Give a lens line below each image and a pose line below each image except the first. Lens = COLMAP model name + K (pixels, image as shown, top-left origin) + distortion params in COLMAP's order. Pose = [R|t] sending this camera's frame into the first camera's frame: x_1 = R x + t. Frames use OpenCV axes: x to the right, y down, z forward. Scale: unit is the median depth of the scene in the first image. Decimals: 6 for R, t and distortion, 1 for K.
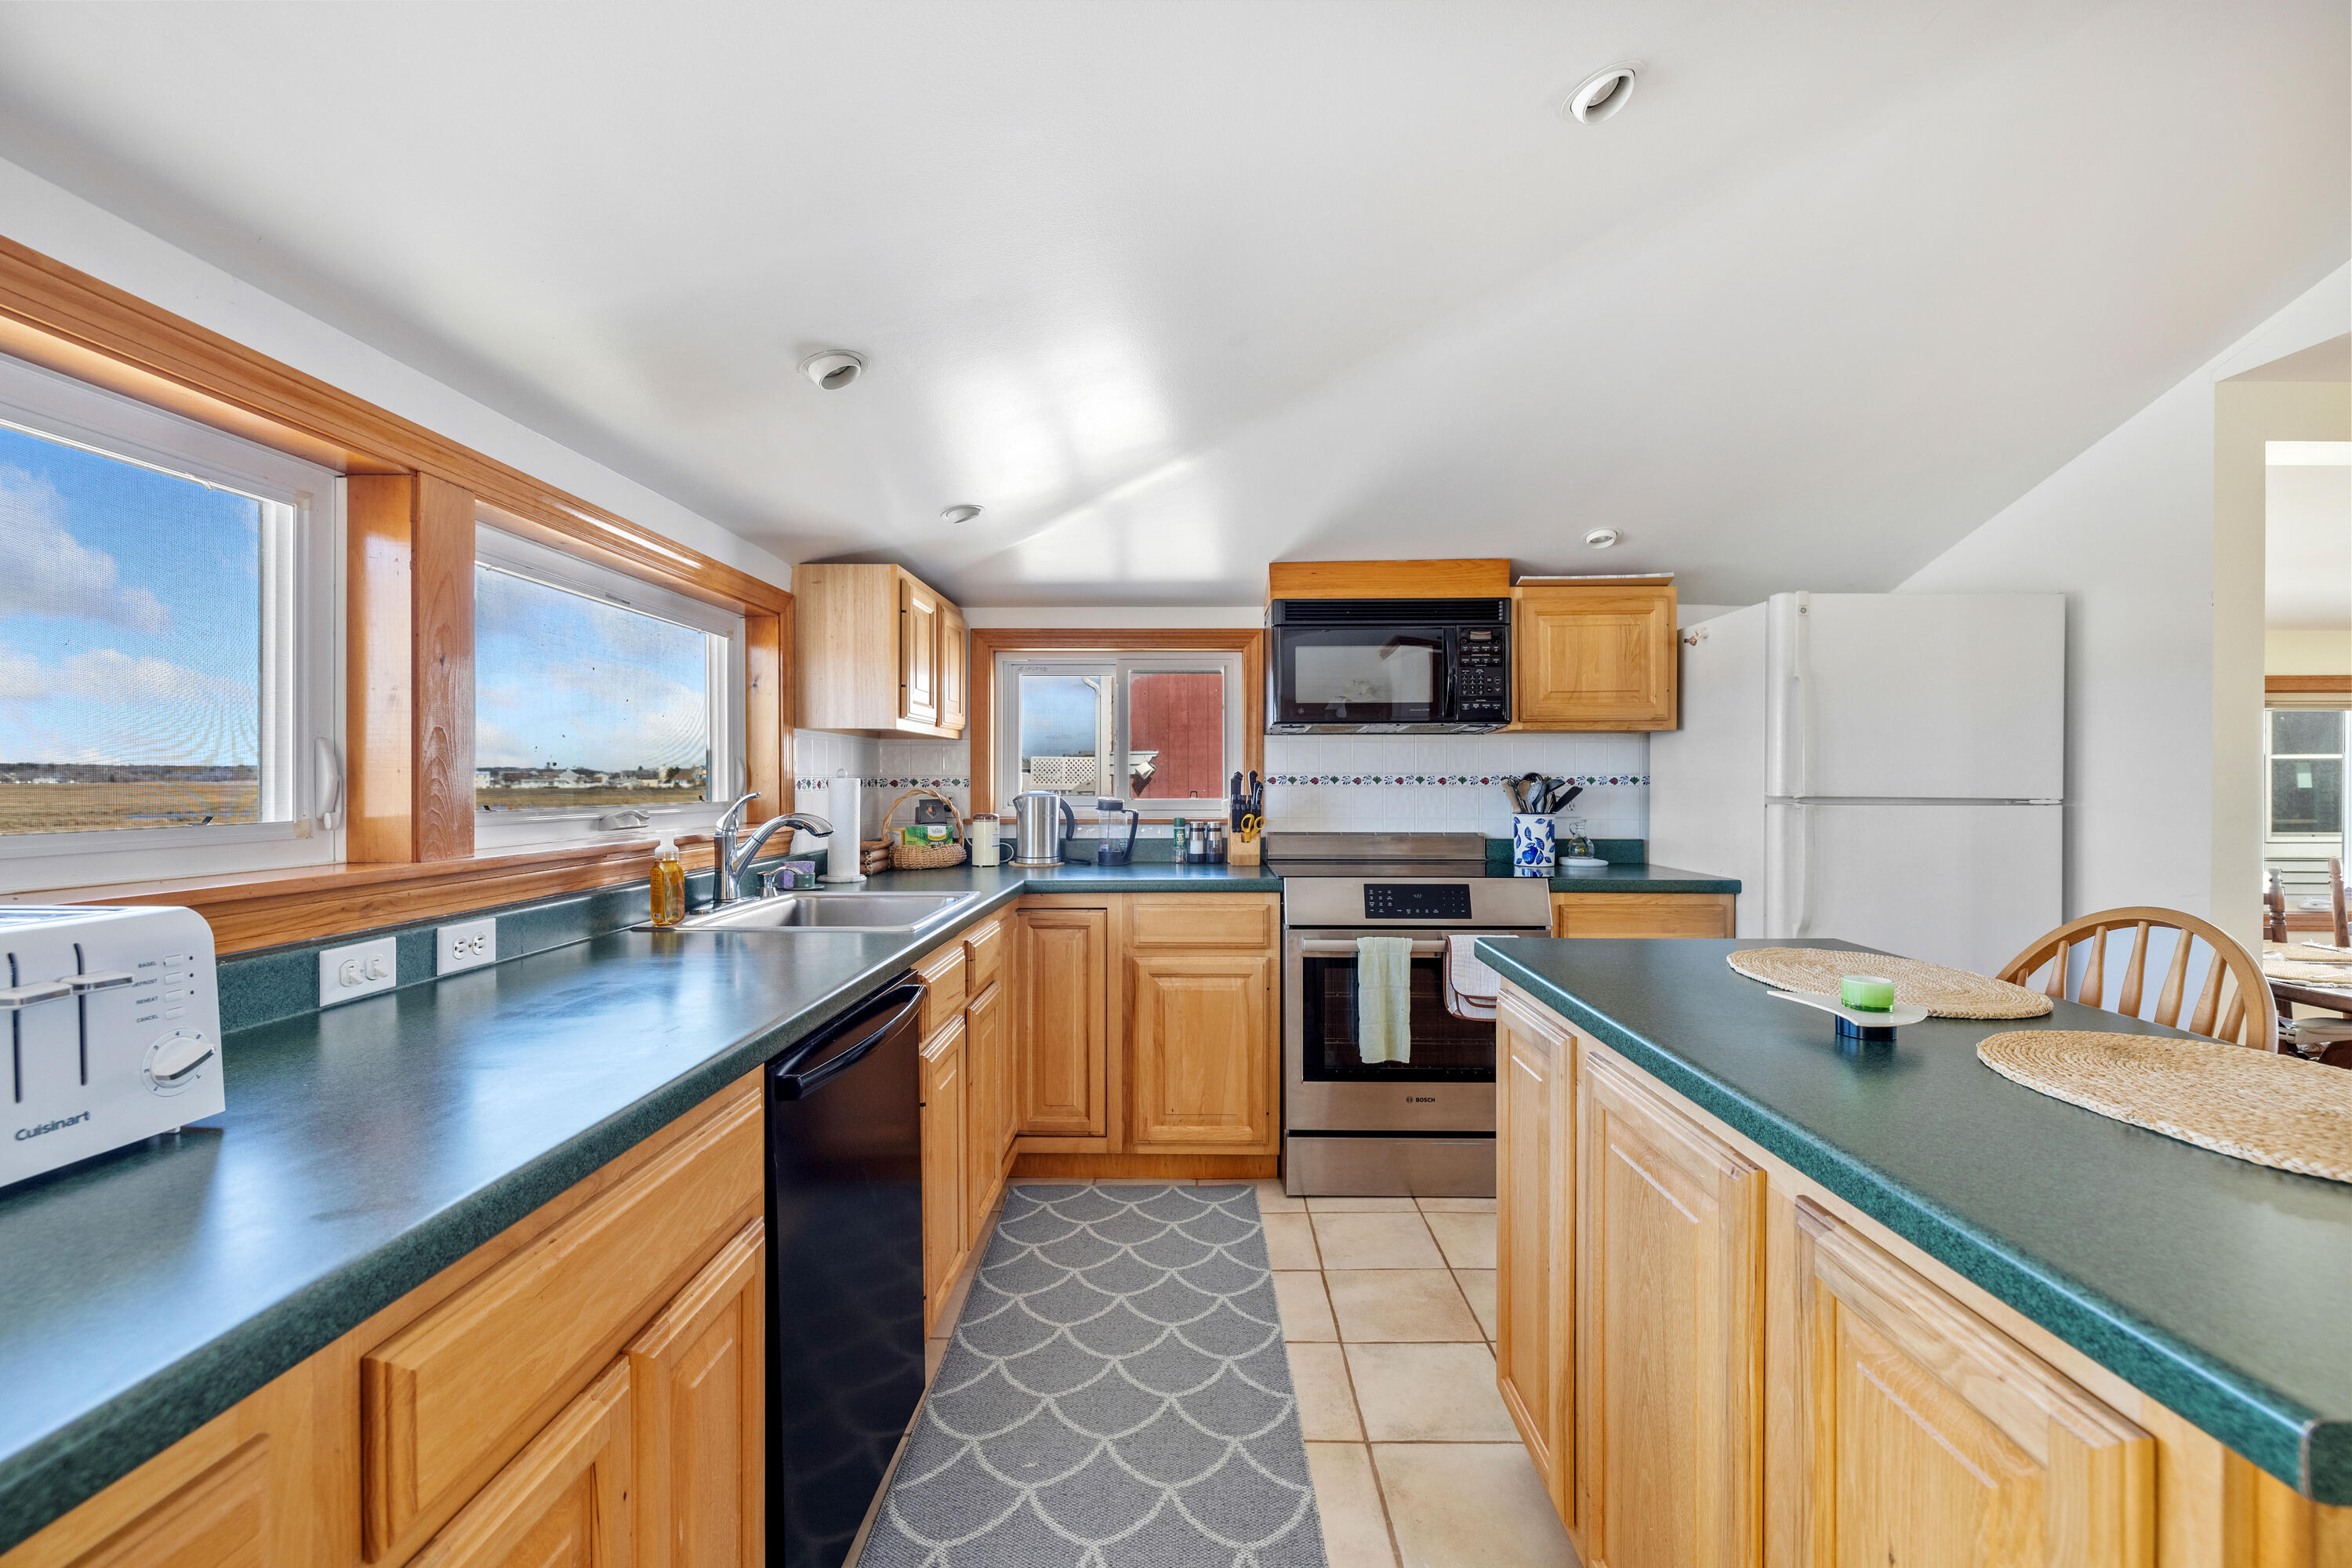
lens RADIAL K [[977.8, 0, 1169.2], [0, 977.8, 776.0], [0, 0, 1]] dist [-0.000840, -0.000321]
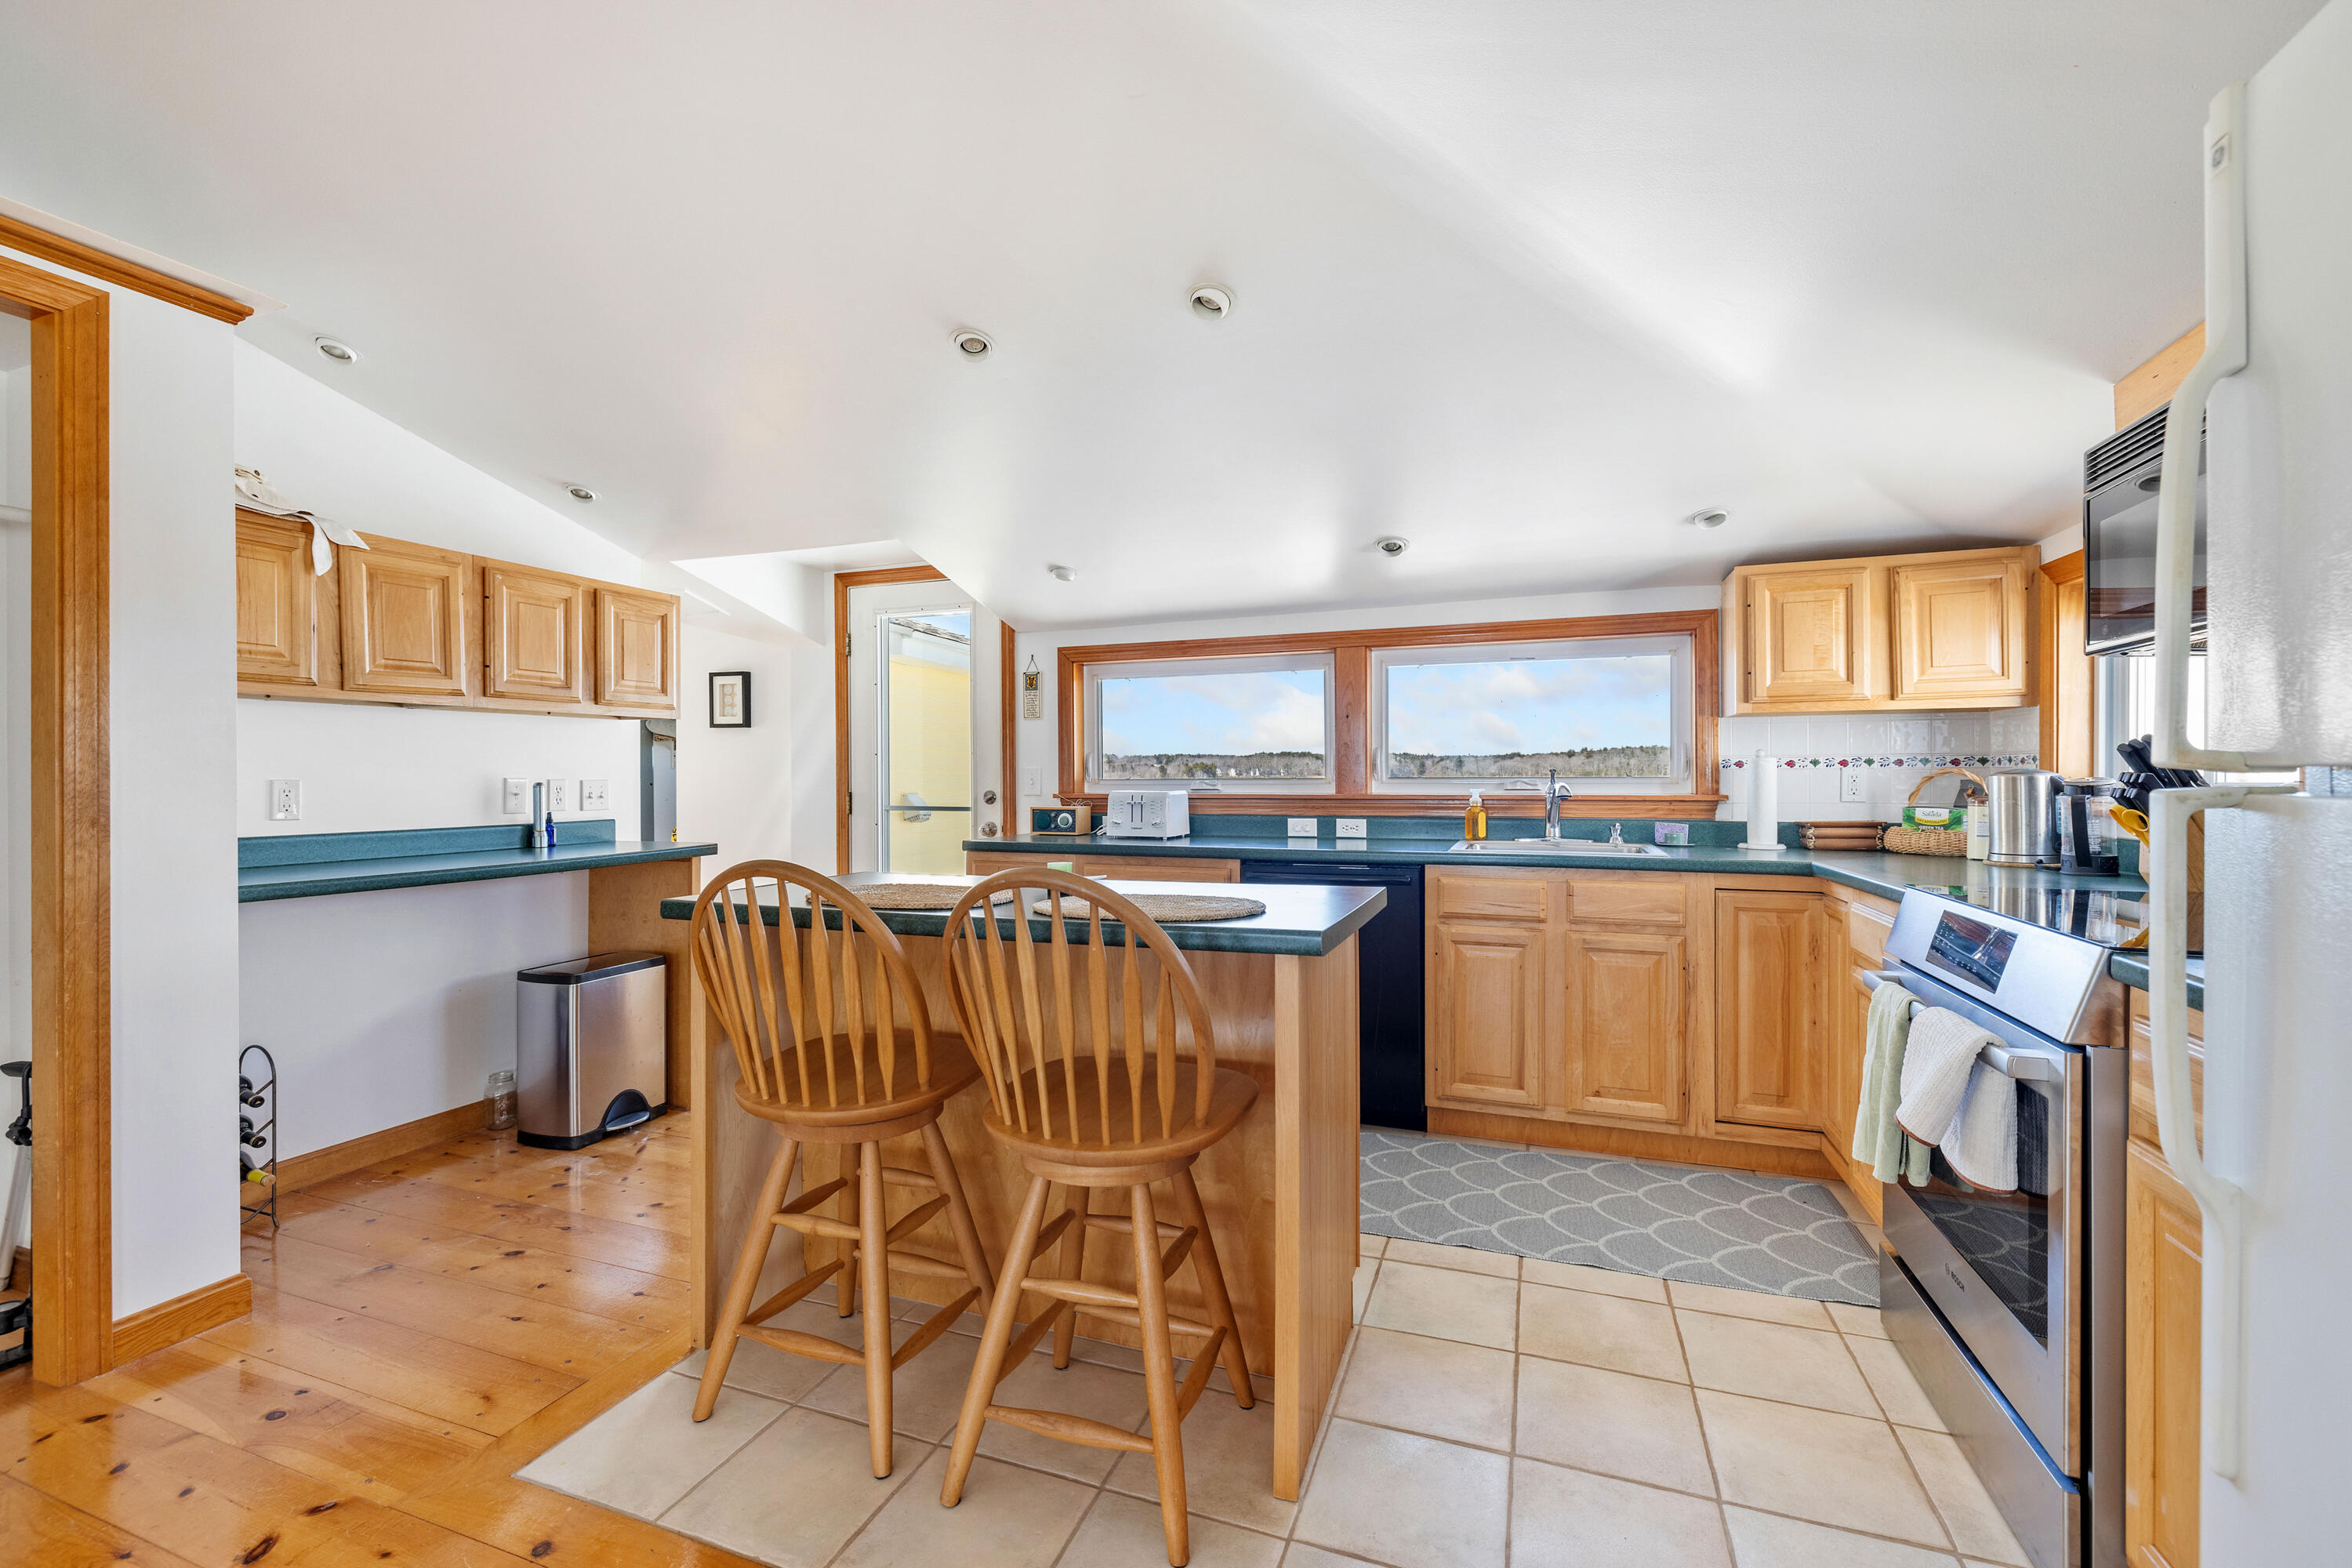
lens RADIAL K [[982.3, 0, 1169.9], [0, 982.3, 778.4], [0, 0, 1]] dist [-0.001093, 0.000209]
pose [[-0.329673, 0.000920, -0.944095, 1.315127], [0.007309, 0.999972, -0.001577, 0.031953], [0.944067, -0.007420, -0.329670, 1.000577]]
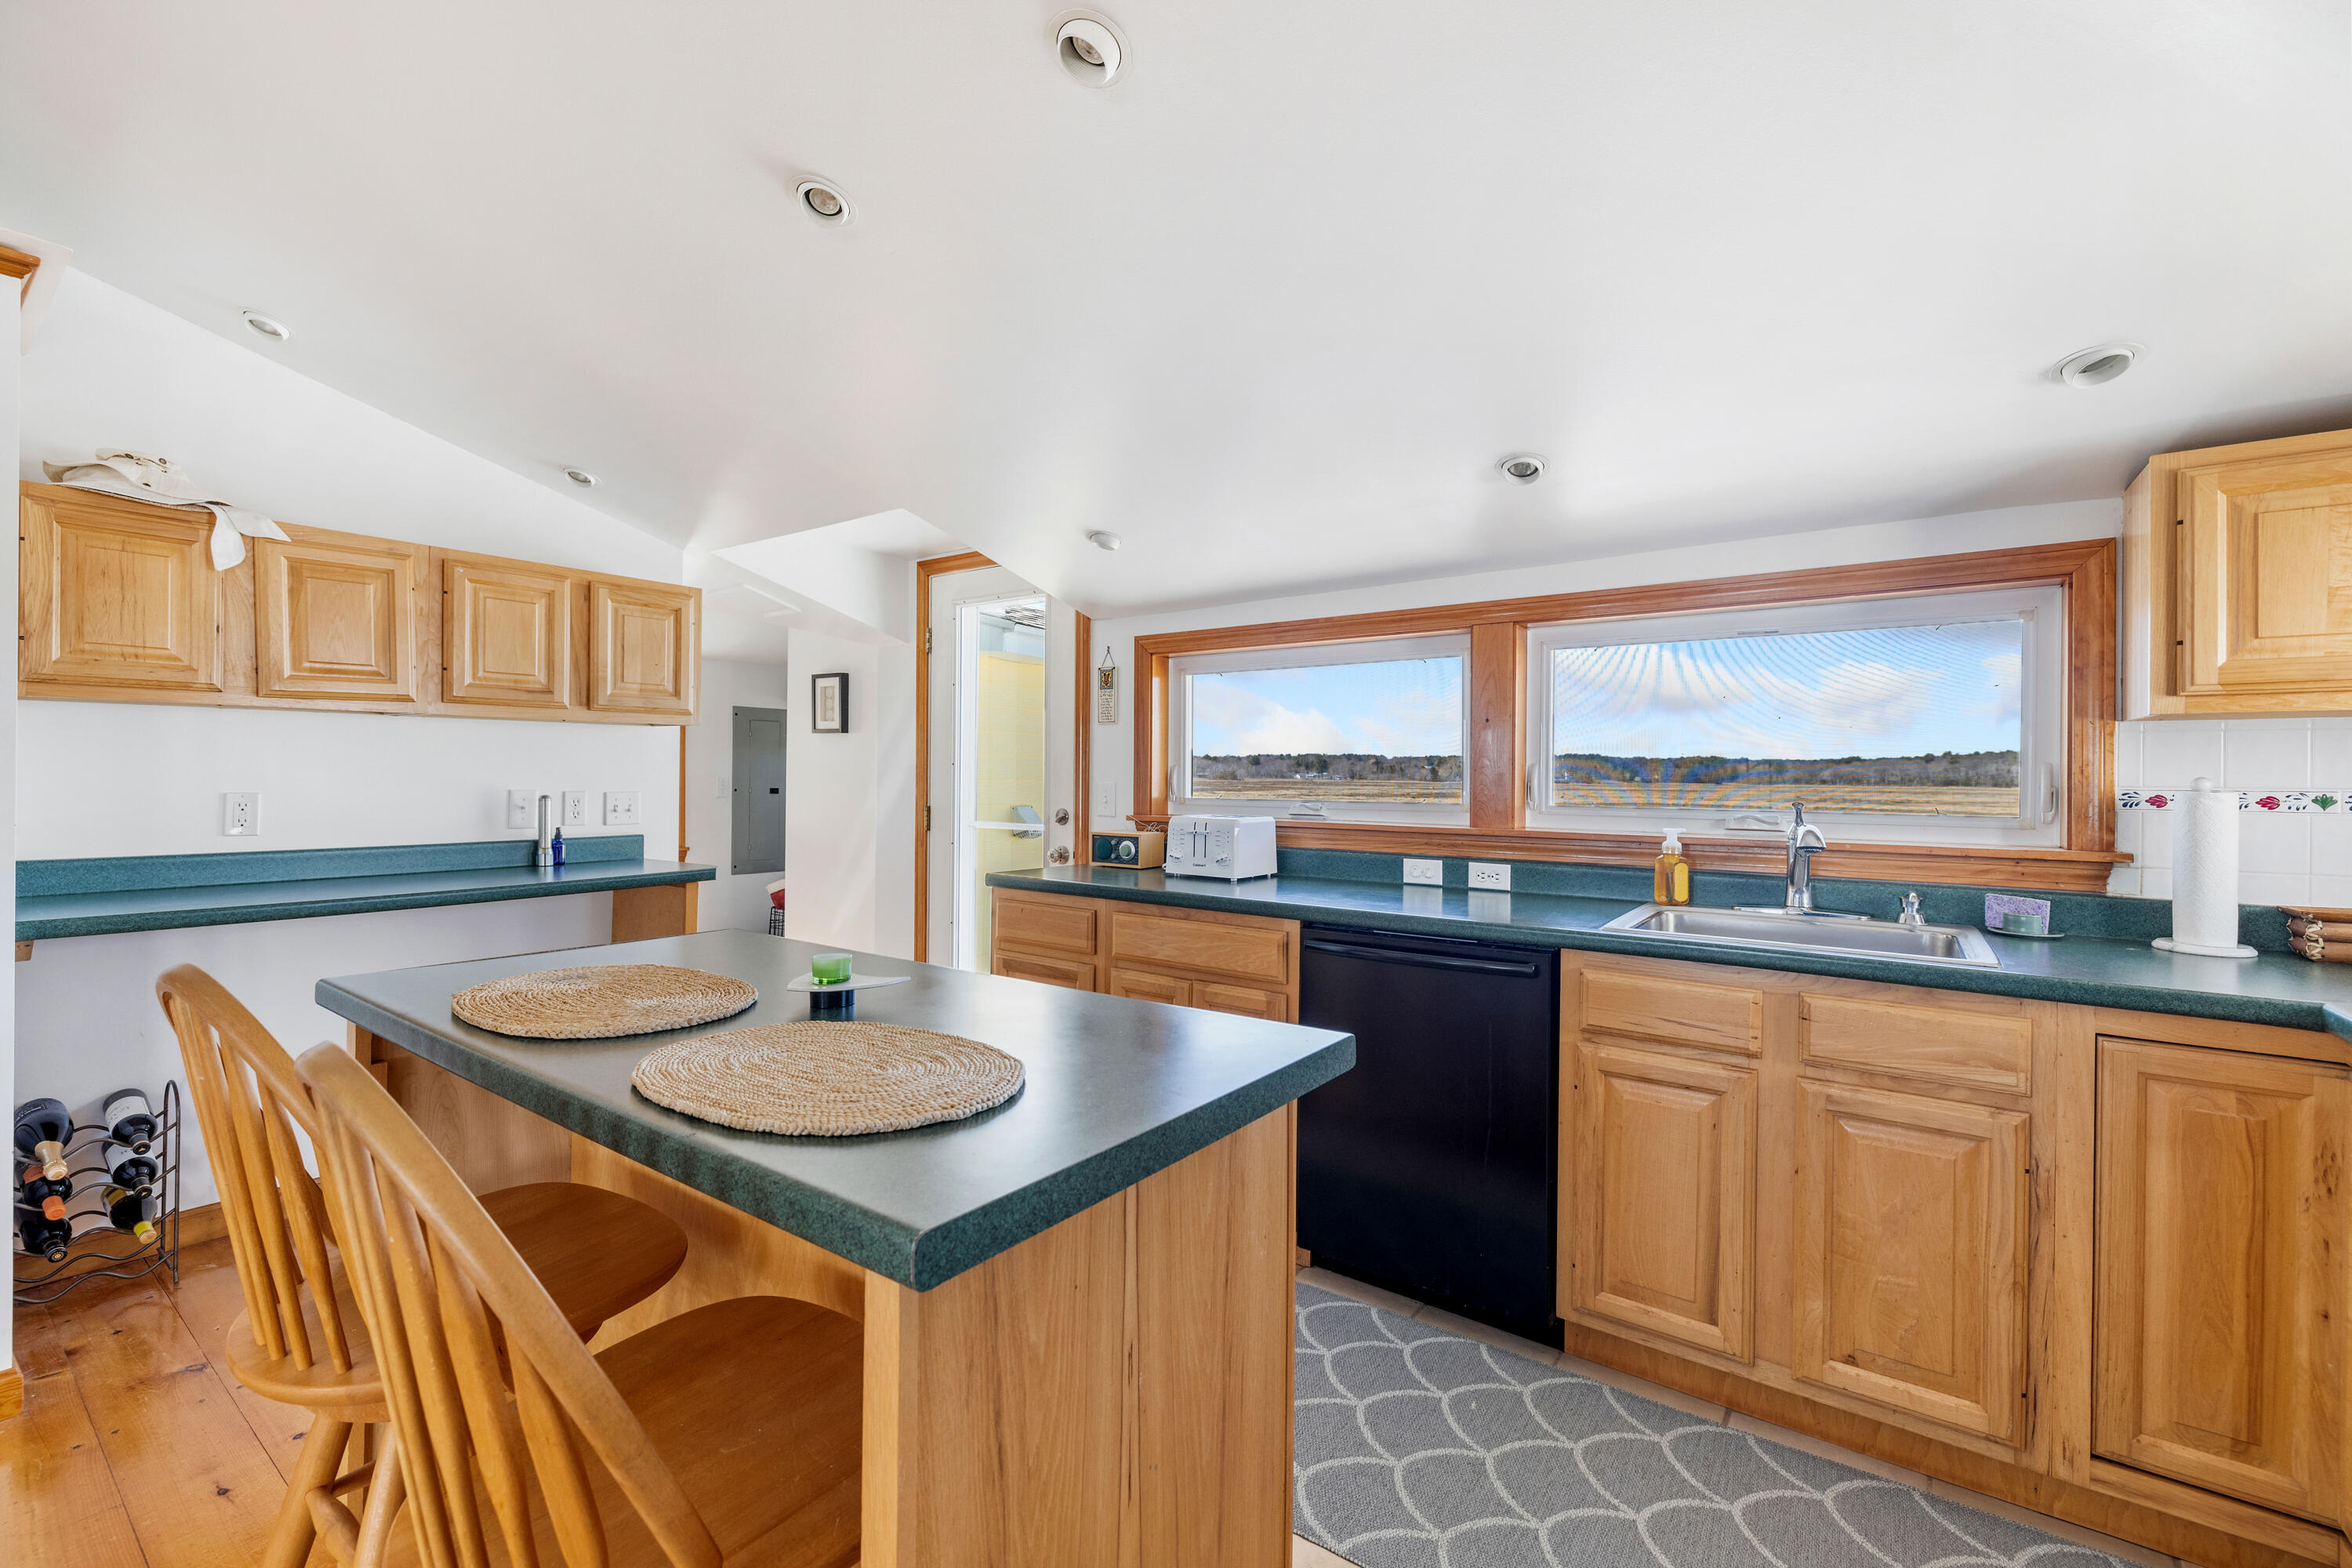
lens RADIAL K [[977.8, 0, 1169.2], [0, 977.8, 776.0], [0, 0, 1]] dist [-0.000840, -0.000321]
pose [[-0.572326, -0.007502, -0.819992, 0.796339], [-0.006614, 0.999968, -0.004533, -0.000499], [0.819999, 0.002829, -0.572357, 1.110438]]
